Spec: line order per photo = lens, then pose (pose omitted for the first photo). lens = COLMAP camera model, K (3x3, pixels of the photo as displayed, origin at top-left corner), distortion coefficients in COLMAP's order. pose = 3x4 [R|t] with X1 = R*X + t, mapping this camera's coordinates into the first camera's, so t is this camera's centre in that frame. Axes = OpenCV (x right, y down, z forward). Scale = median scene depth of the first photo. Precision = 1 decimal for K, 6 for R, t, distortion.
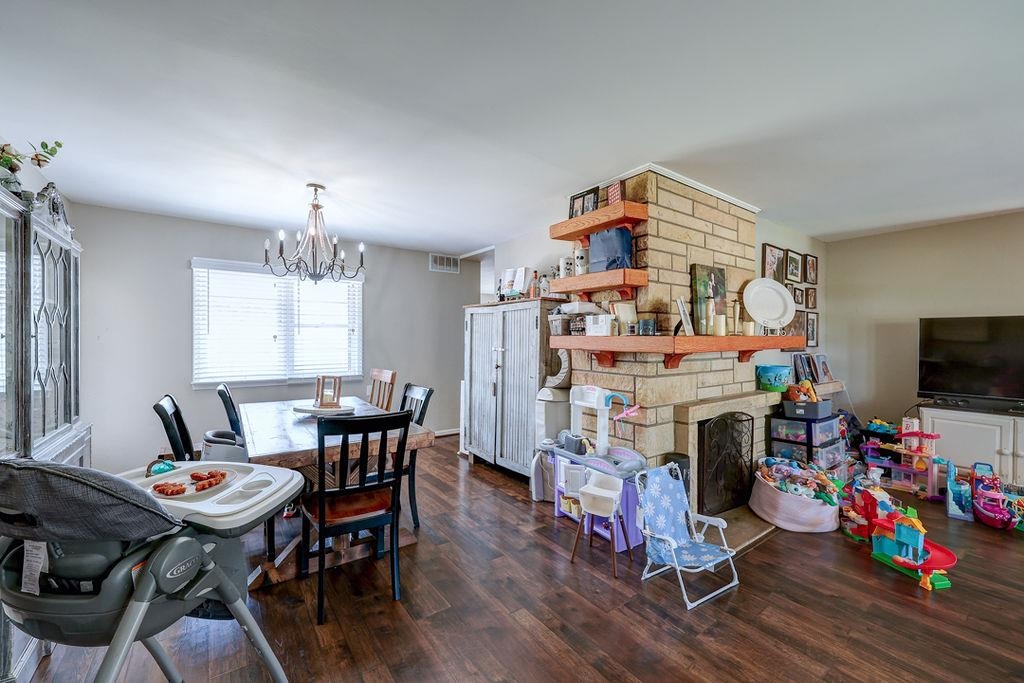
lens RADIAL K [[418.4, 0, 508.7], [0, 418.4, 341.8], [0, 0, 1]] dist [-0.000746, 0.001247]
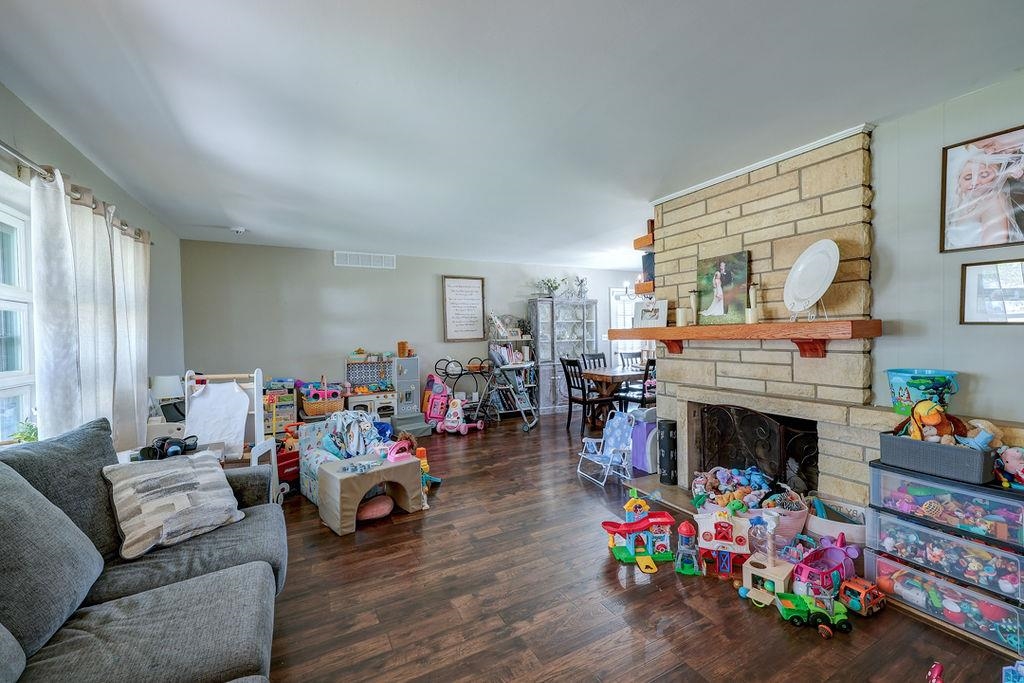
lens RADIAL K [[418.4, 0, 504.8], [0, 418.4, 340.7], [0, 0, 1]] dist [-0.000746, 0.001247]
pose [[-0.160574, 0.018420, -0.986852, 1.586514], [0.014311, 0.999764, 0.016332, -0.001142], [0.986920, -0.011500, -0.160800, 0.659738]]
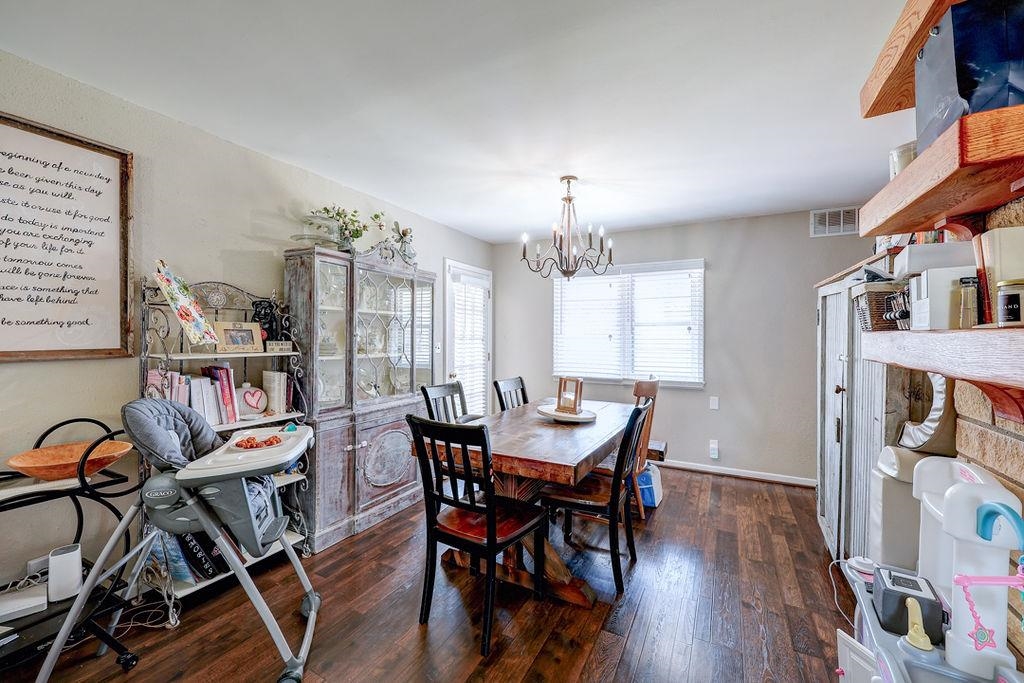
lens RADIAL K [[418.4, 0, 506.3], [0, 418.4, 337.6], [0, 0, 1]] dist [-0.000746, 0.001247]
pose [[0.429518, 0.000910, -0.903058, 0.350128], [-0.009885, 0.999944, -0.003694, -0.002721], [0.903004, 0.010514, 0.429503, 0.471986]]
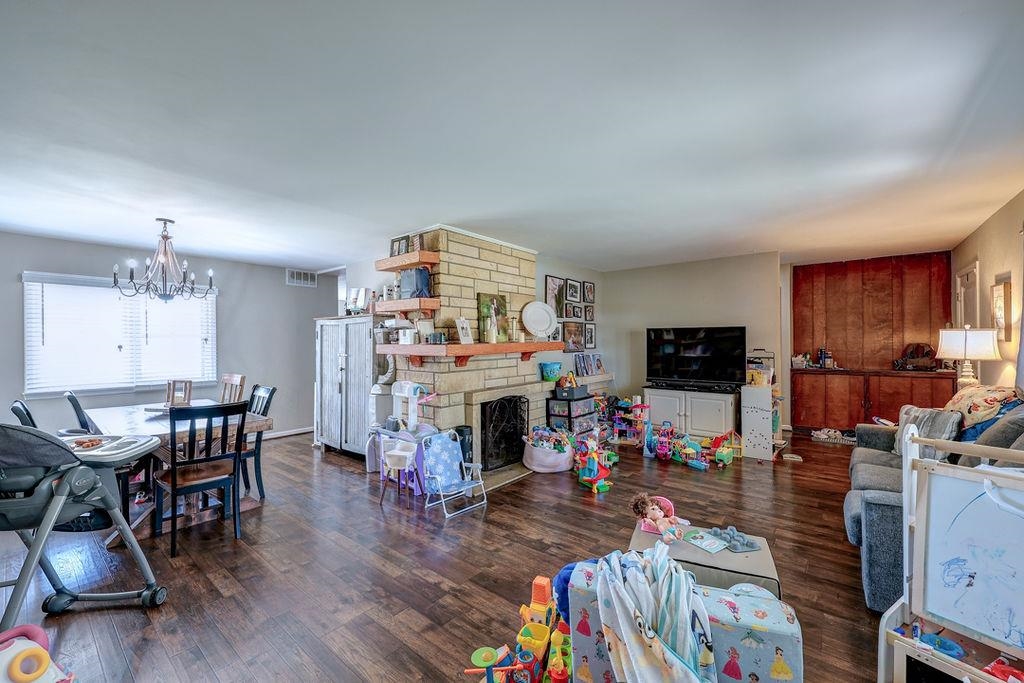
lens RADIAL K [[418.4, 0, 514.0], [0, 418.4, 342.2], [0, 0, 1]] dist [-0.000746, 0.001247]
pose [[0.965293, -0.011511, 0.260917, 0.179781], [0.012289, 0.999924, -0.001351, -0.014689], [-0.260882, 0.004510, 0.965360, -0.400008]]
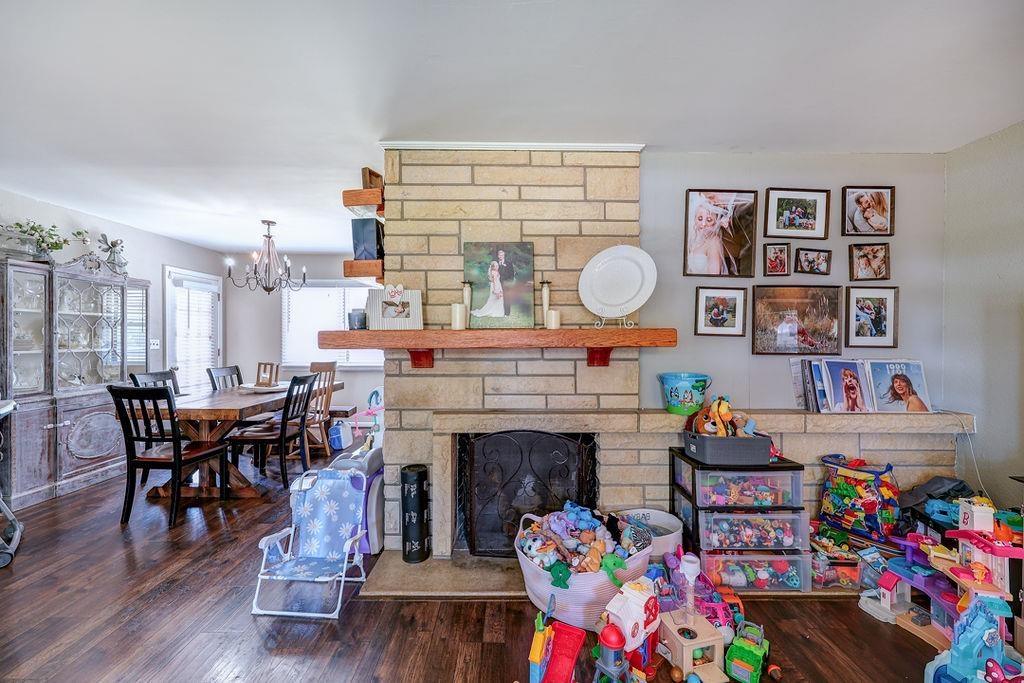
lens RADIAL K [[418.4, 0, 517.9], [0, 418.4, 338.9], [0, 0, 1]] dist [-0.000746, 0.001247]
pose [[0.811285, 0.002184, -0.584646, 0.993475], [-0.003612, 0.999993, -0.001277, 0.003958], [0.584639, 0.003148, 0.811287, 0.386235]]
